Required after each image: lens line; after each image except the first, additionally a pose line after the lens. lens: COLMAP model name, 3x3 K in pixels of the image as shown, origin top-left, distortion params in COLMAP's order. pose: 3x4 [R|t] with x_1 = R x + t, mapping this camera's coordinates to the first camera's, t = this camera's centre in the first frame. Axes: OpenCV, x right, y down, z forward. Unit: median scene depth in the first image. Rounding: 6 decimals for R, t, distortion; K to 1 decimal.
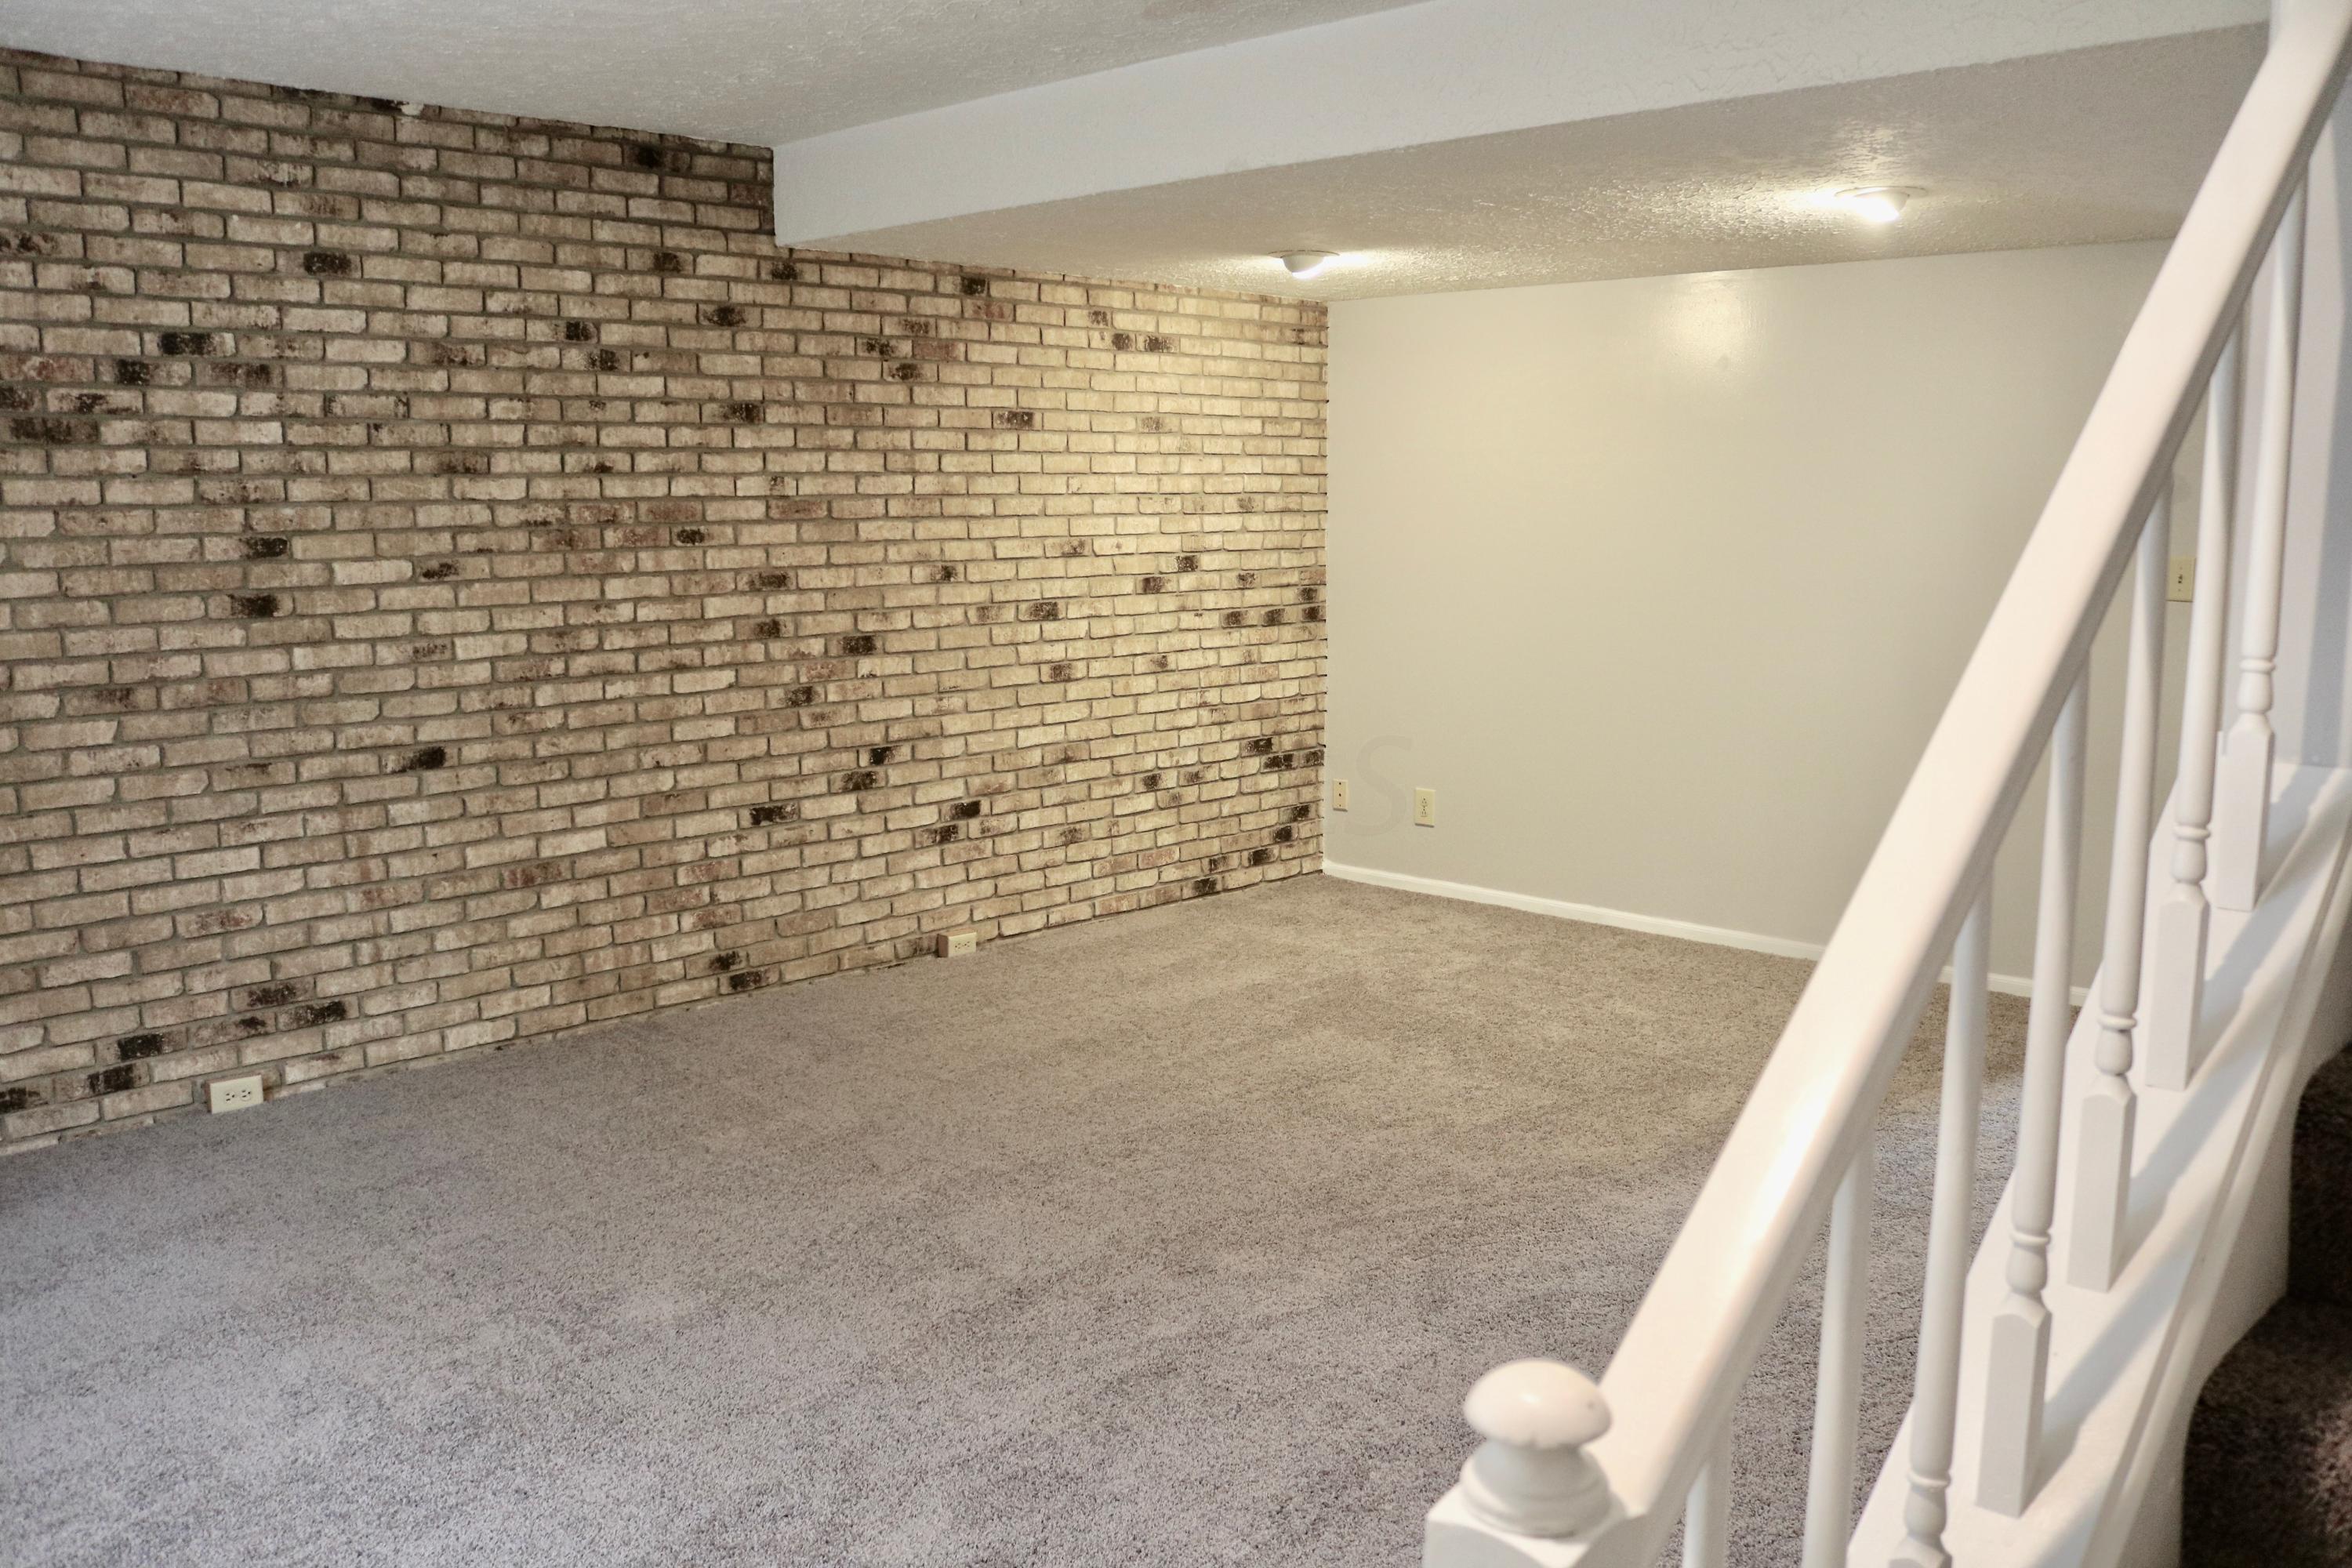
lens RADIAL K [[1913.0, 0, 1176.5], [0, 1913.0, 806.8], [0, 0, 1]] dist [-0.156100, 0.115856]
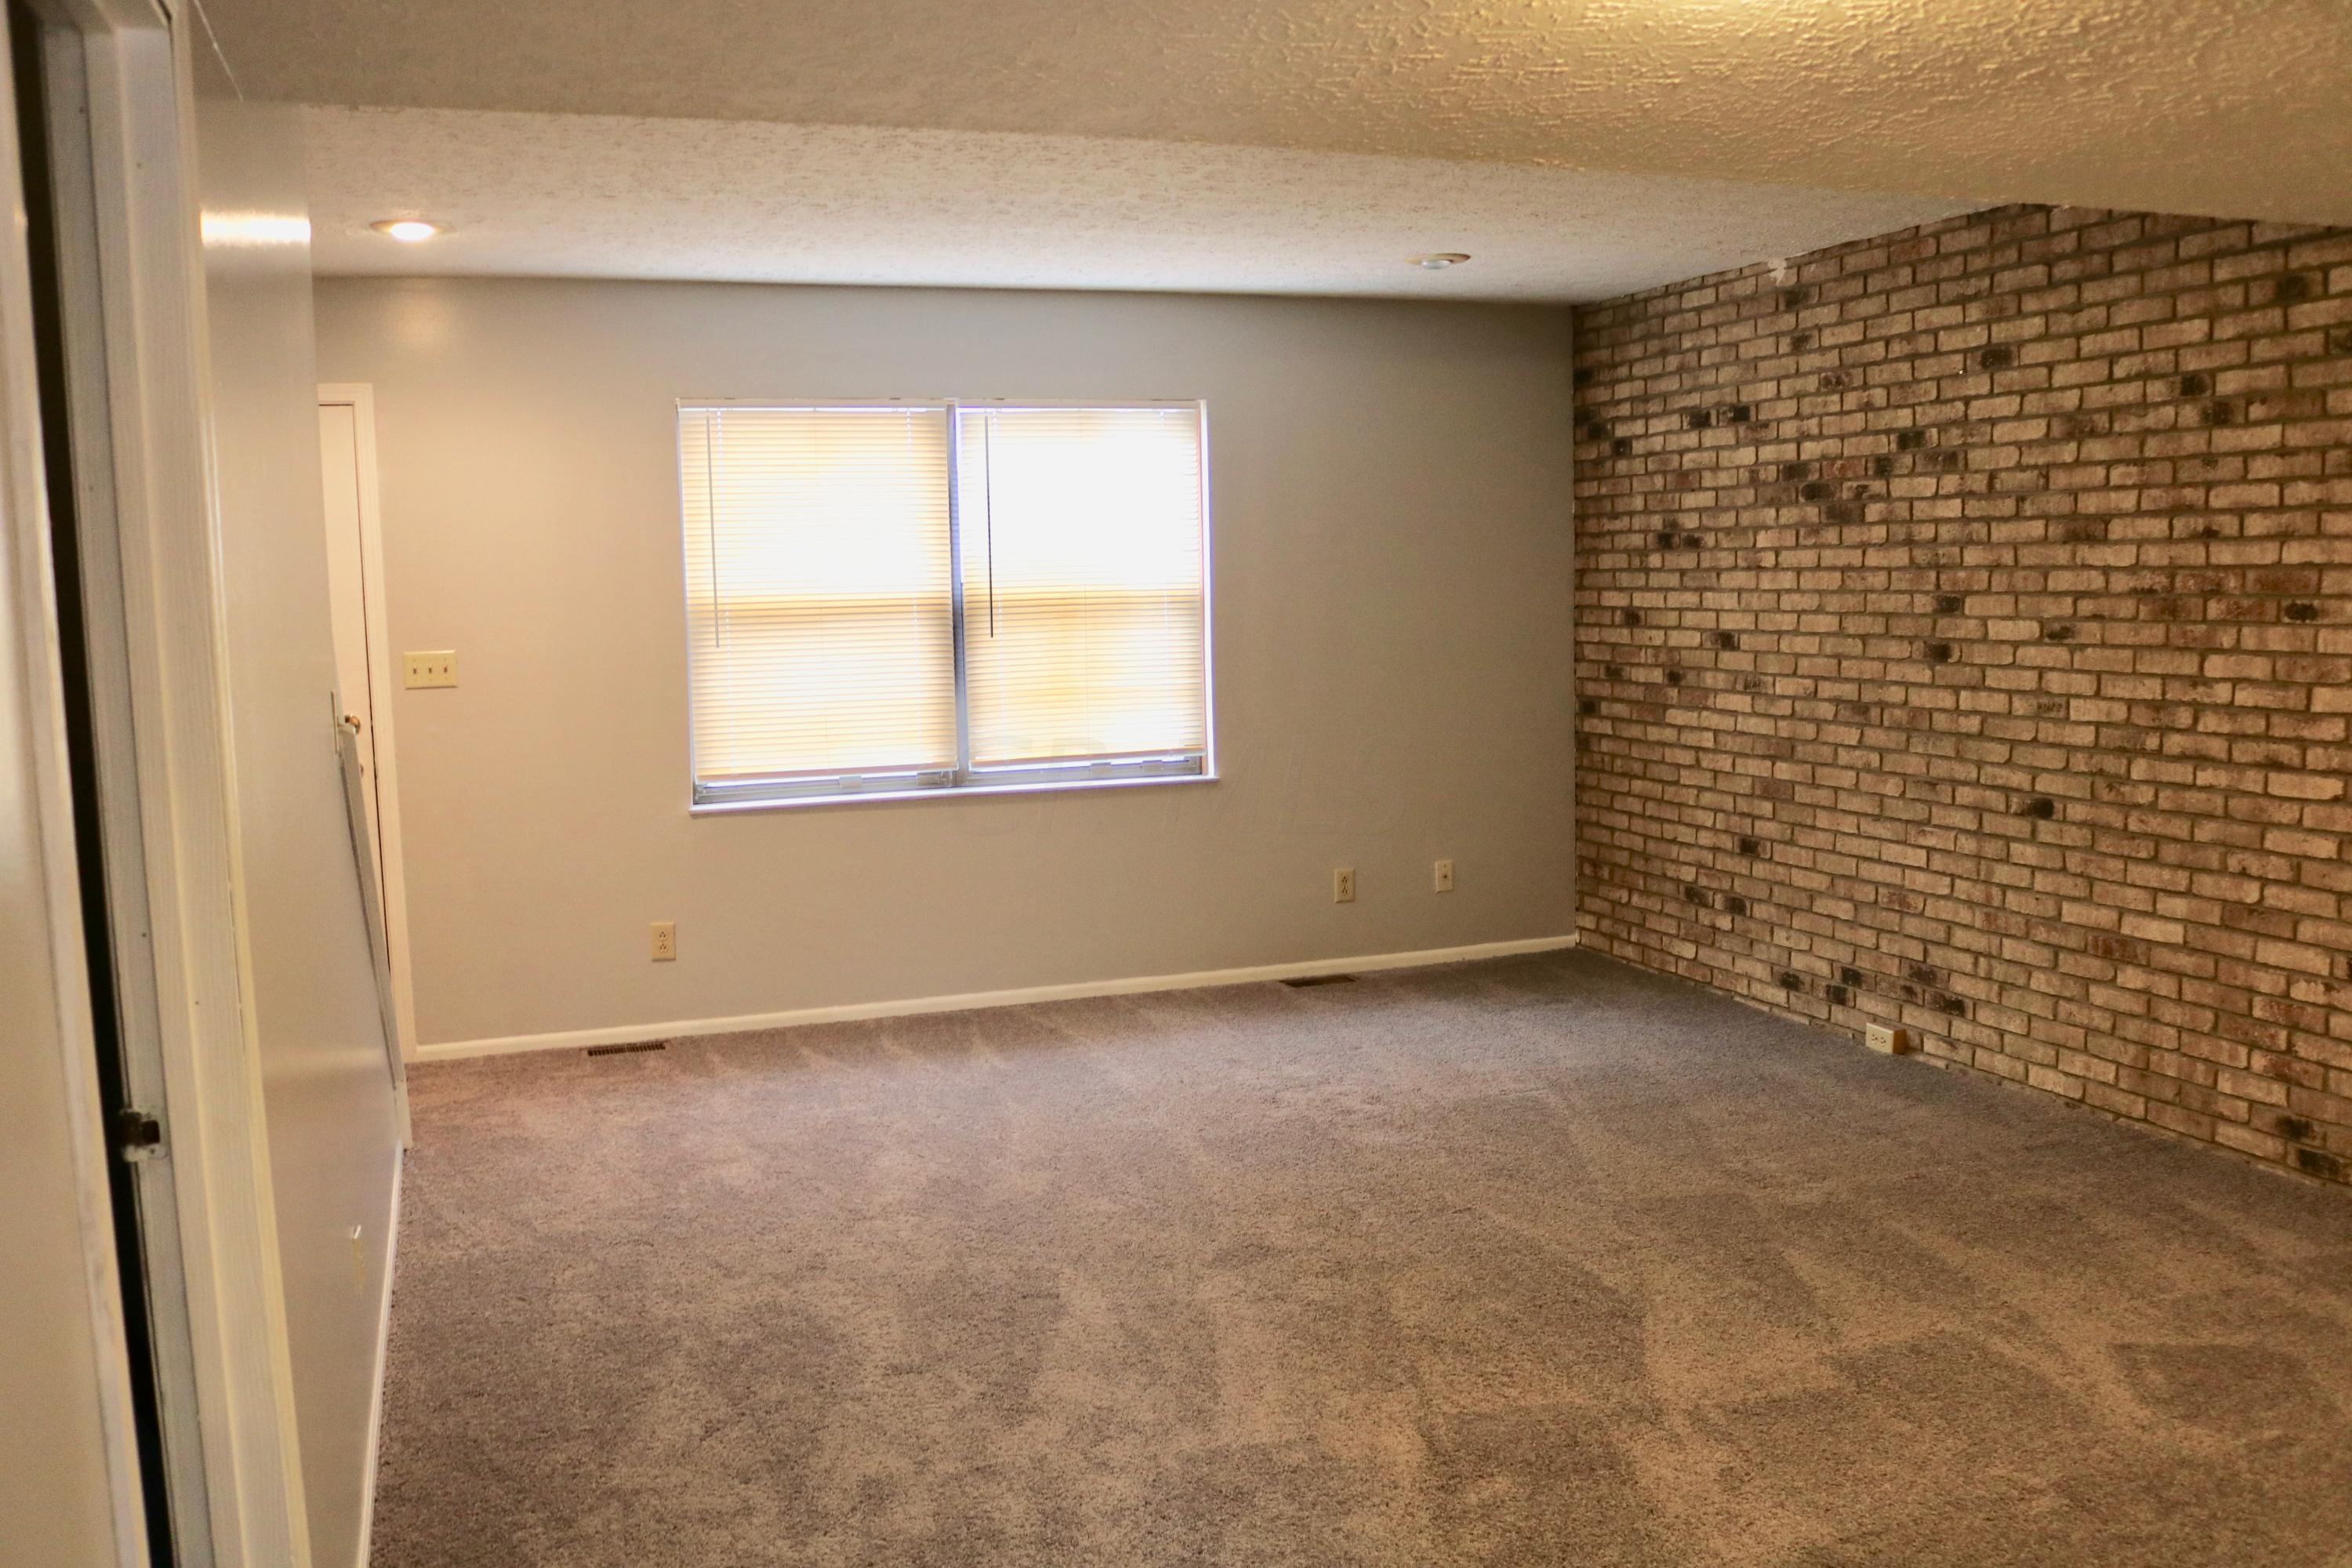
lens RADIAL K [[1913.0, 0, 1176.5], [0, 1913.0, 806.8], [0, 0, 1]] dist [-0.156100, 0.115856]
pose [[-0.411544, 0.122830, -0.903075, 0.751790], [-0.121127, 0.974715, 0.187773, -0.164374], [0.903305, 0.186664, -0.386260, 0.957703]]
